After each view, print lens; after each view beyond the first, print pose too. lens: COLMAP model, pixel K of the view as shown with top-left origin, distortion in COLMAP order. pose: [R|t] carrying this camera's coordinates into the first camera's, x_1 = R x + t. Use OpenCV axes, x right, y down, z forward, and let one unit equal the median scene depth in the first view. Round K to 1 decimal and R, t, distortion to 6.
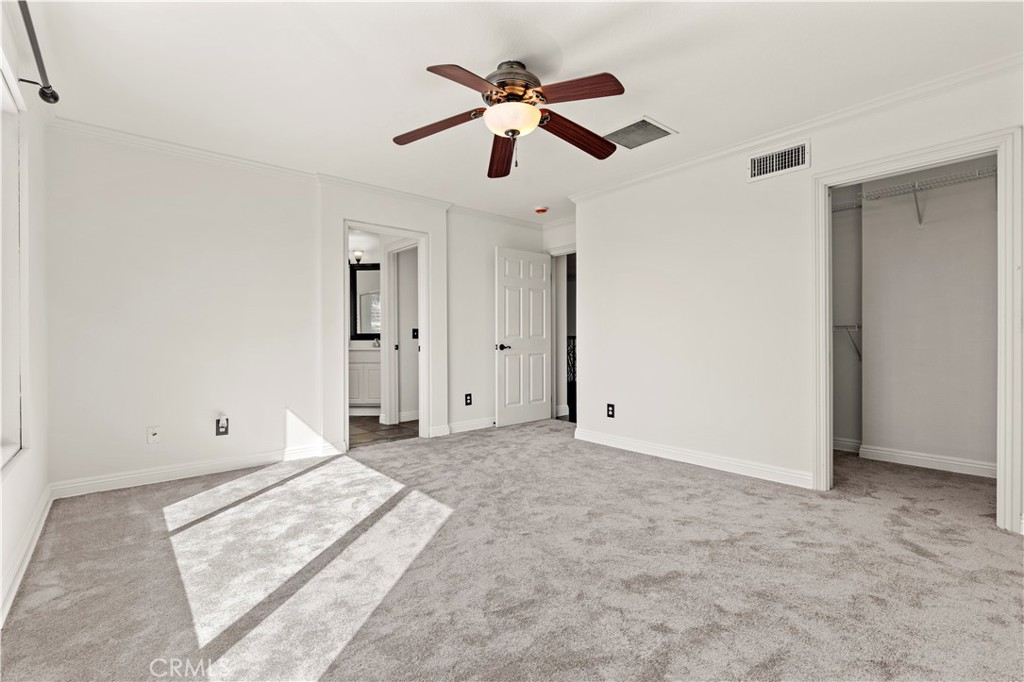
lens RADIAL K [[454.6, 0, 512.0], [0, 454.6, 341.0], [0, 0, 1]] dist [-0.000106, 0.000022]
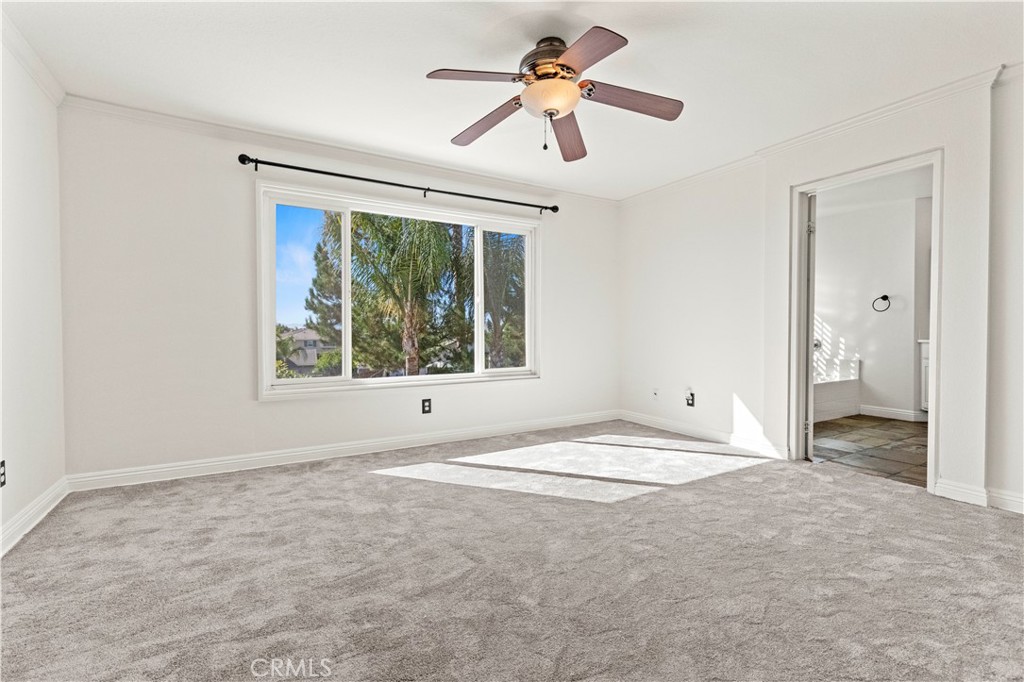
lens RADIAL K [[454.6, 0, 512.0], [0, 454.6, 341.0], [0, 0, 1]] dist [-0.000106, 0.000022]
pose [[-0.188365, 0.030718, -0.981619, 0.799465], [0.001205, 0.999517, 0.031047, -0.010258], [0.982098, 0.004665, -0.188311, 0.906878]]
